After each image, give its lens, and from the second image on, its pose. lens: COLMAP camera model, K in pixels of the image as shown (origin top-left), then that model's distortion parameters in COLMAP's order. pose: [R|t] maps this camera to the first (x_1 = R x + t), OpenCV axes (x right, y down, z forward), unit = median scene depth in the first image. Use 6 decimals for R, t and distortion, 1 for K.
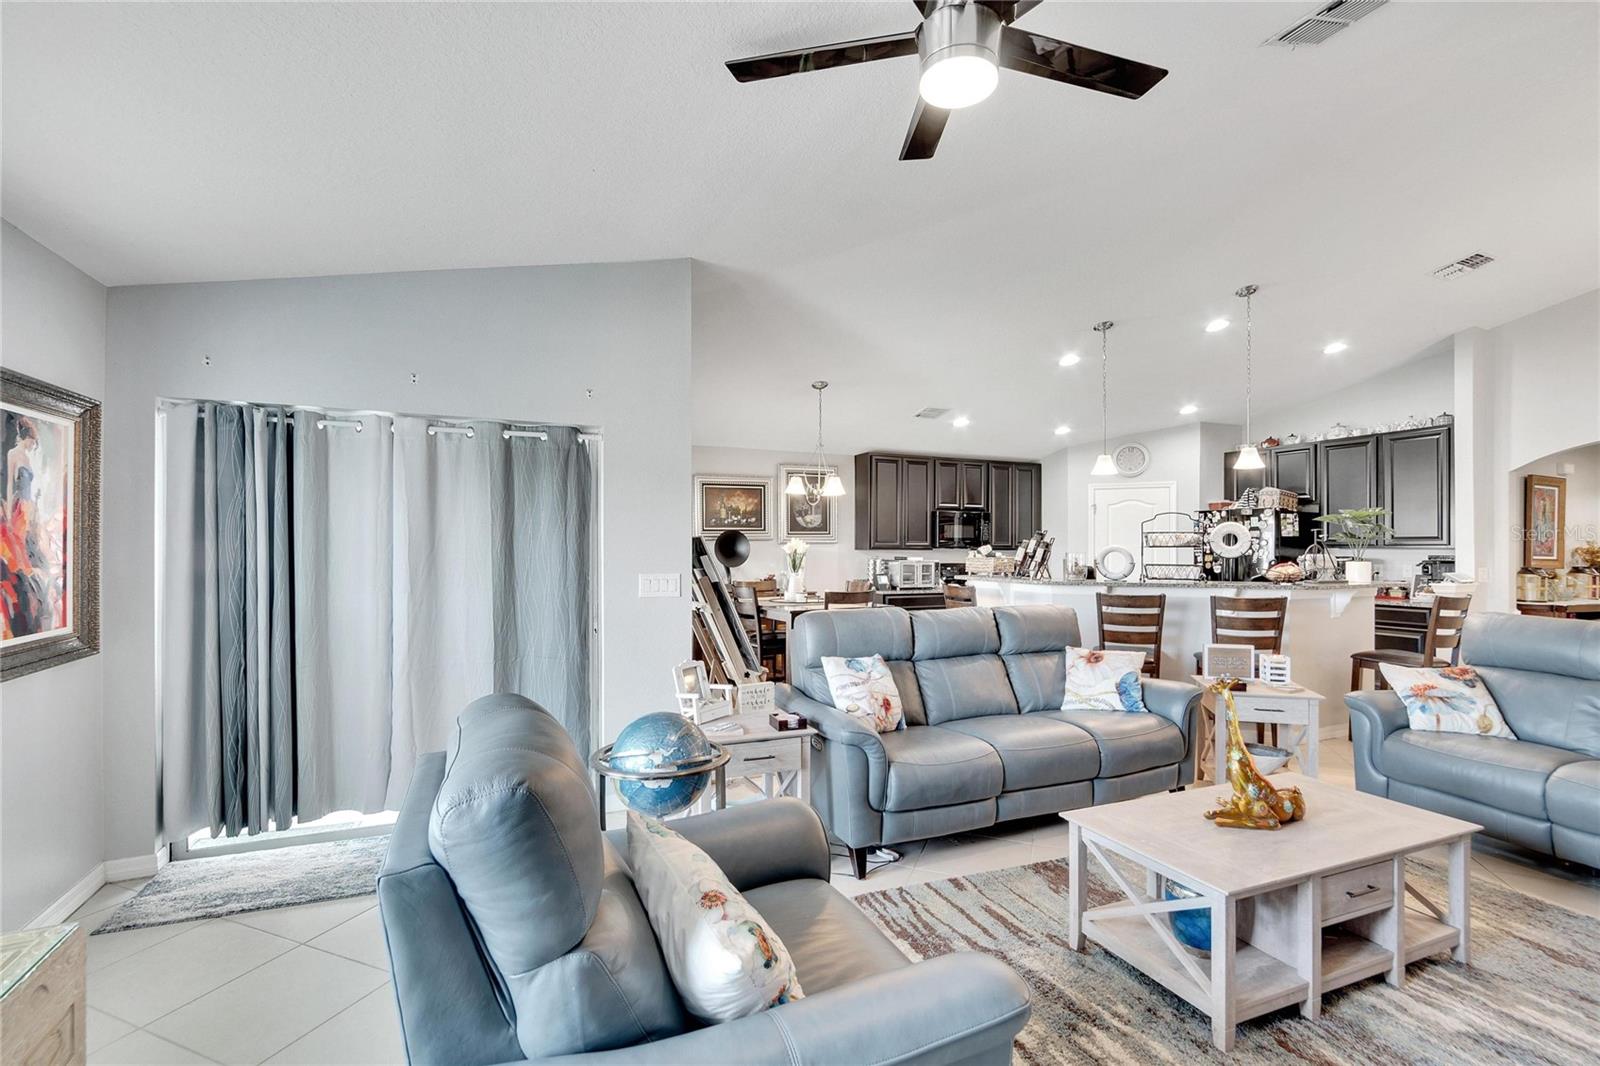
lens RADIAL K [[701.1, 0, 787.2], [0, 701.1, 544.2], [0, 0, 1]] dist [0.002208, -0.002923]
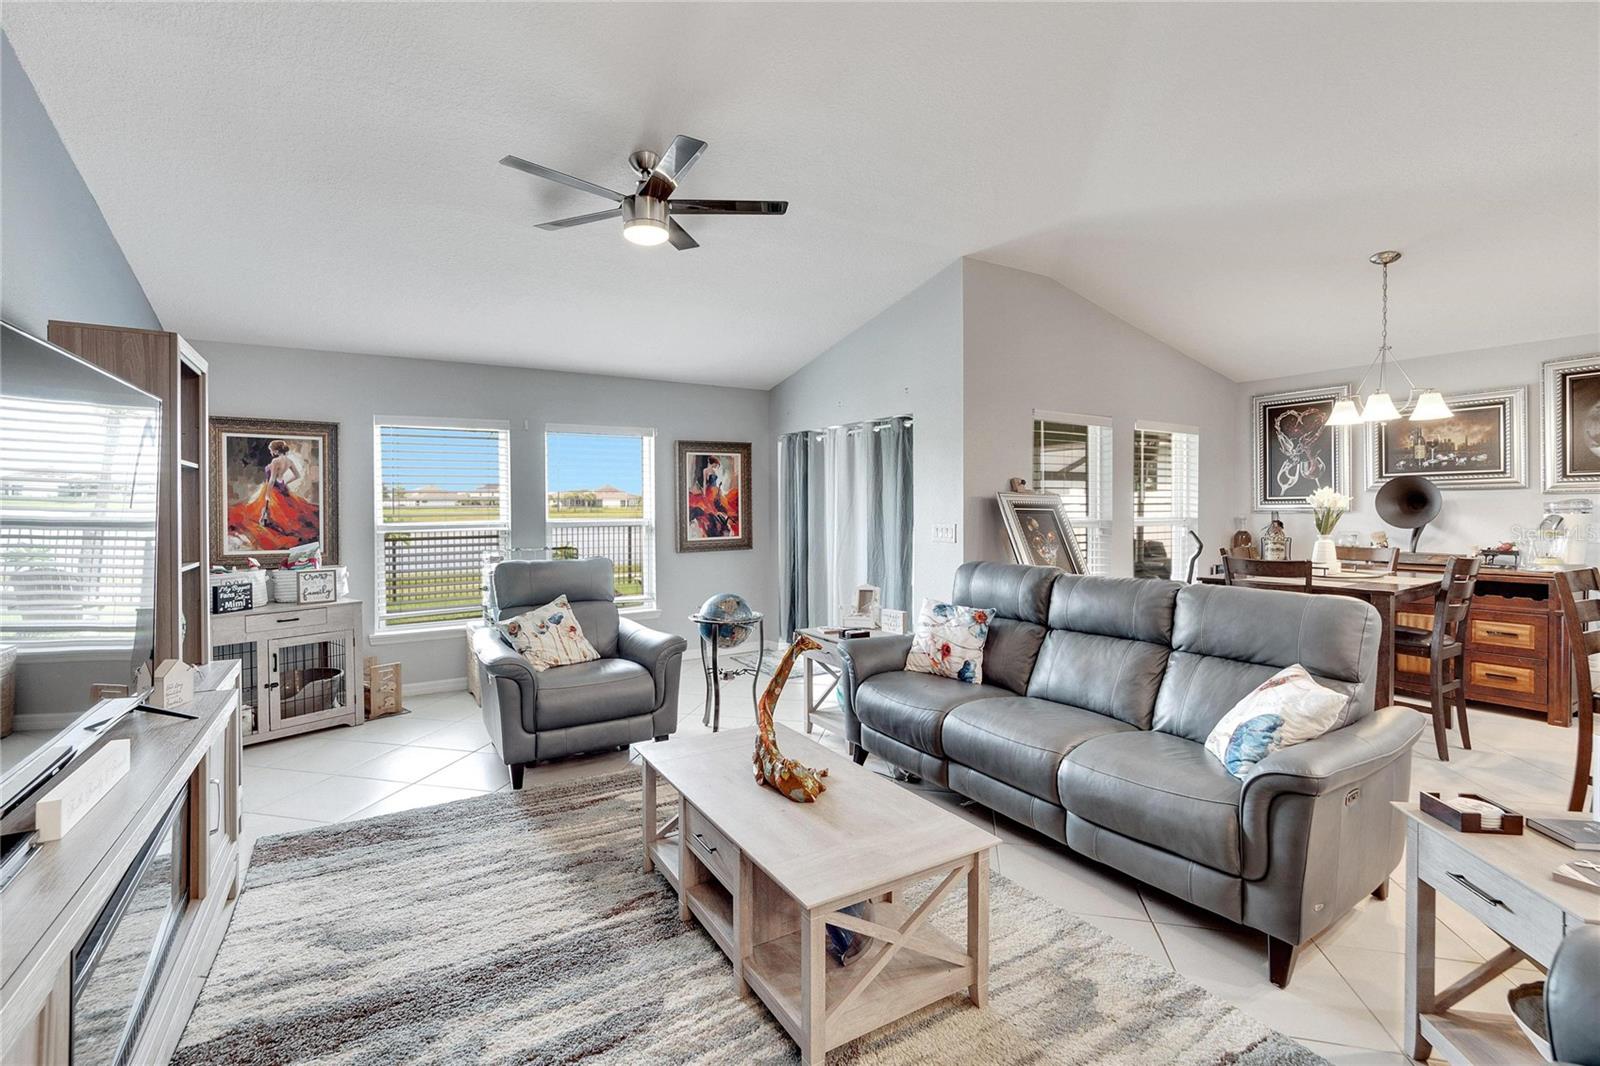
lens RADIAL K [[701.1, 0, 788.2], [0, 701.1, 513.3], [0, 0, 1]] dist [0.002208, -0.002923]
pose [[0.158989, 0.007372, -0.987253, 1.205954], [0.009146, 0.999918, 0.008940, 0.012822], [0.987238, -0.010451, 0.158909, 0.640488]]
